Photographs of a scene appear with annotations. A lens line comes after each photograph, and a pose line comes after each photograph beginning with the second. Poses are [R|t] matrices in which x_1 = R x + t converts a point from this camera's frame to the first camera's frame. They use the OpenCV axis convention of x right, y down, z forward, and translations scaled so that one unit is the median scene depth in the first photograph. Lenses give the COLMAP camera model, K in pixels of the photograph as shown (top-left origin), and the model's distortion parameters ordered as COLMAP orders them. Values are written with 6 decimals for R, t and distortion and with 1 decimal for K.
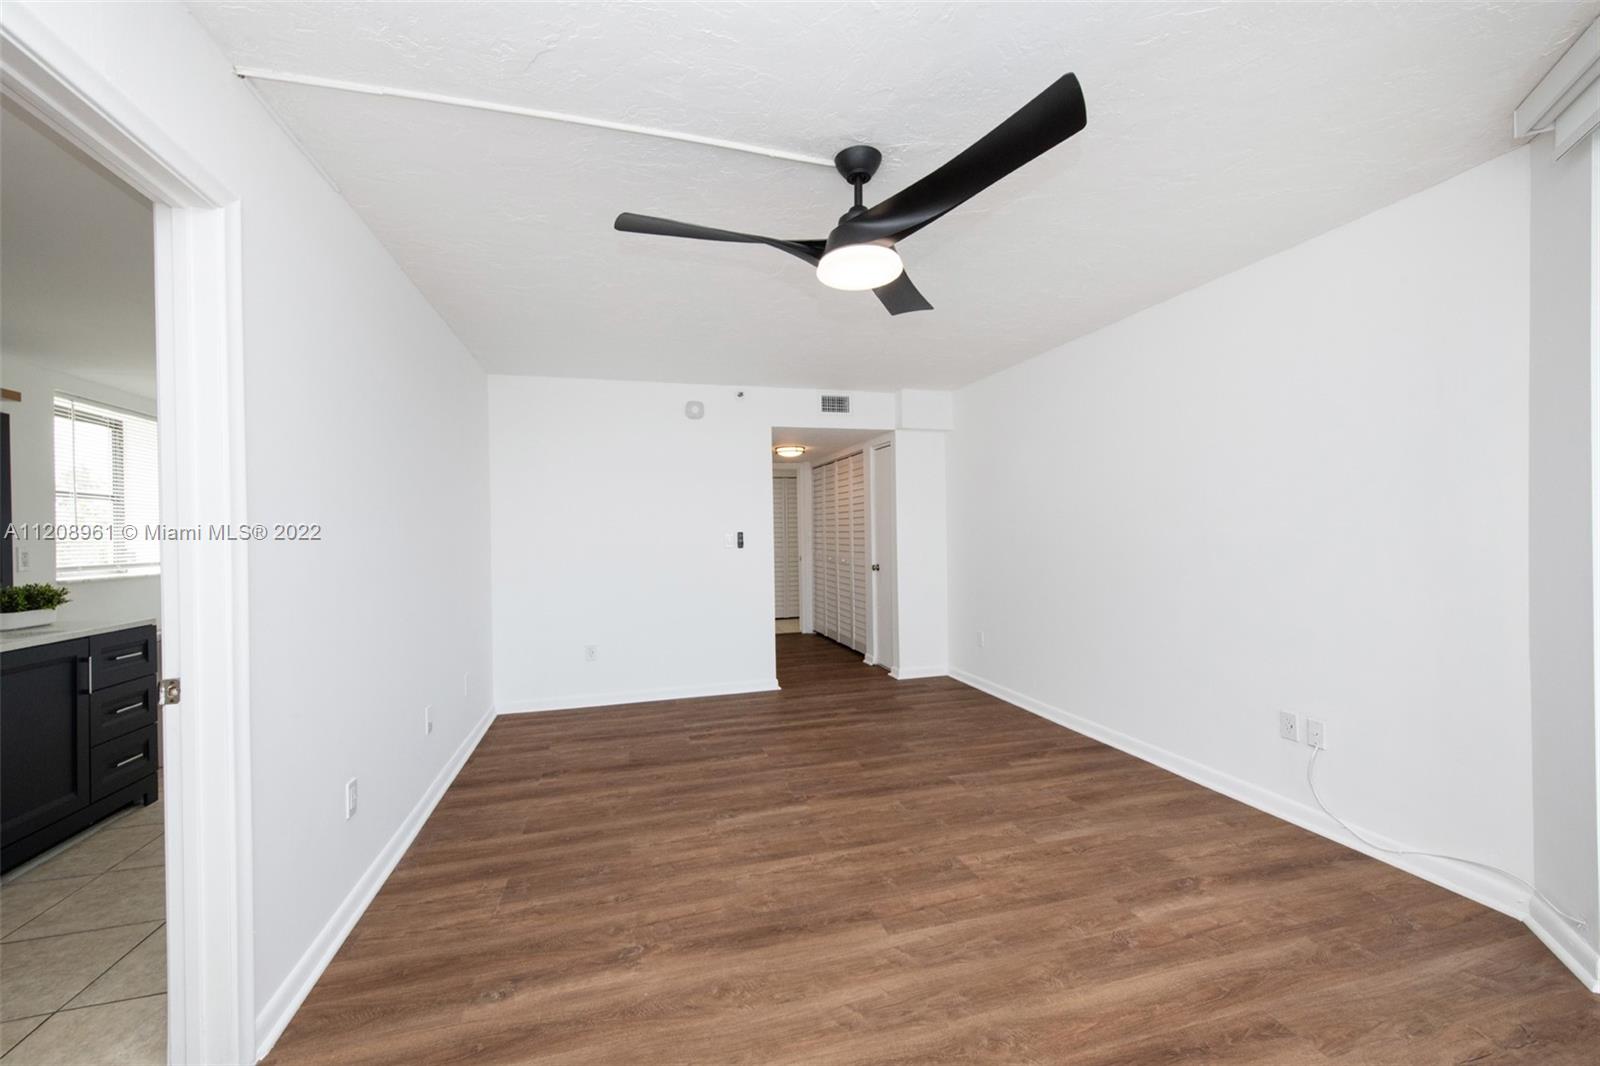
lens RADIAL K [[637.9, 0, 800.8], [0, 637.9, 534.1], [0, 0, 1]] dist [-0.002052, -0.000153]
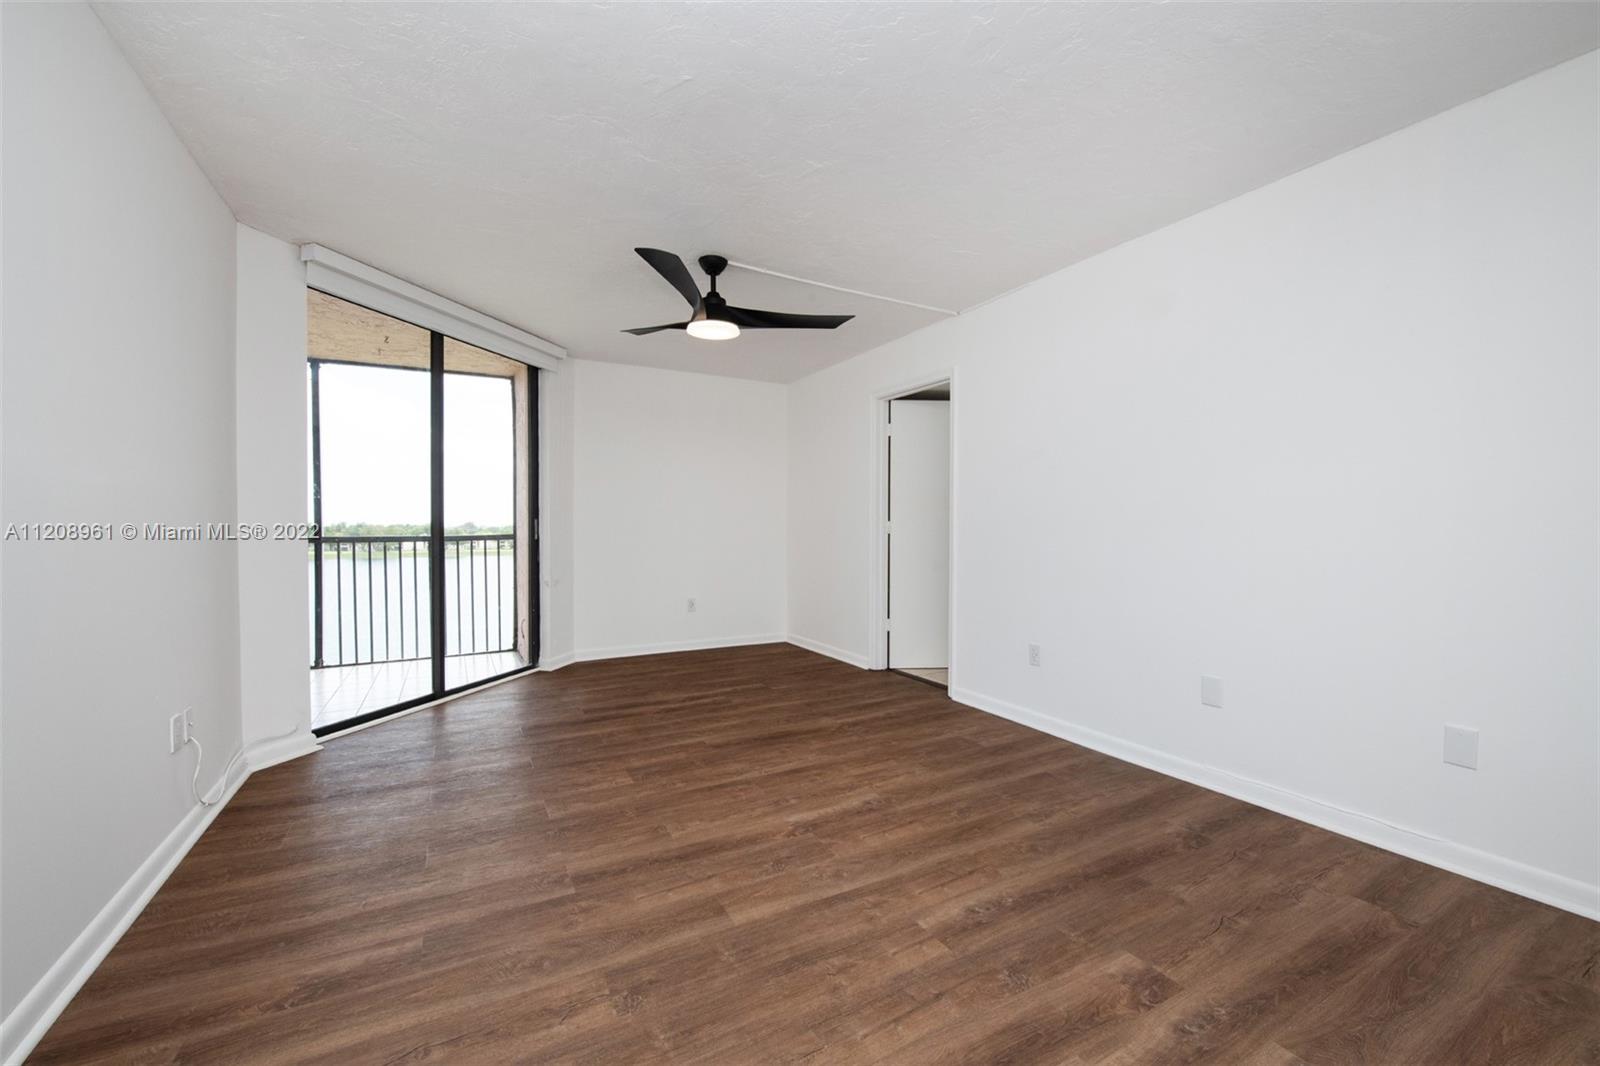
lens RADIAL K [[637.9, 0, 796.4], [0, 637.9, 529.6], [0, 0, 1]] dist [-0.002052, -0.000153]
pose [[-0.975575, 0.019806, -0.218772, 0.174134], [0.017195, 0.999756, 0.013833, 0.048259], [0.218993, 0.009733, -0.975678, 1.824878]]
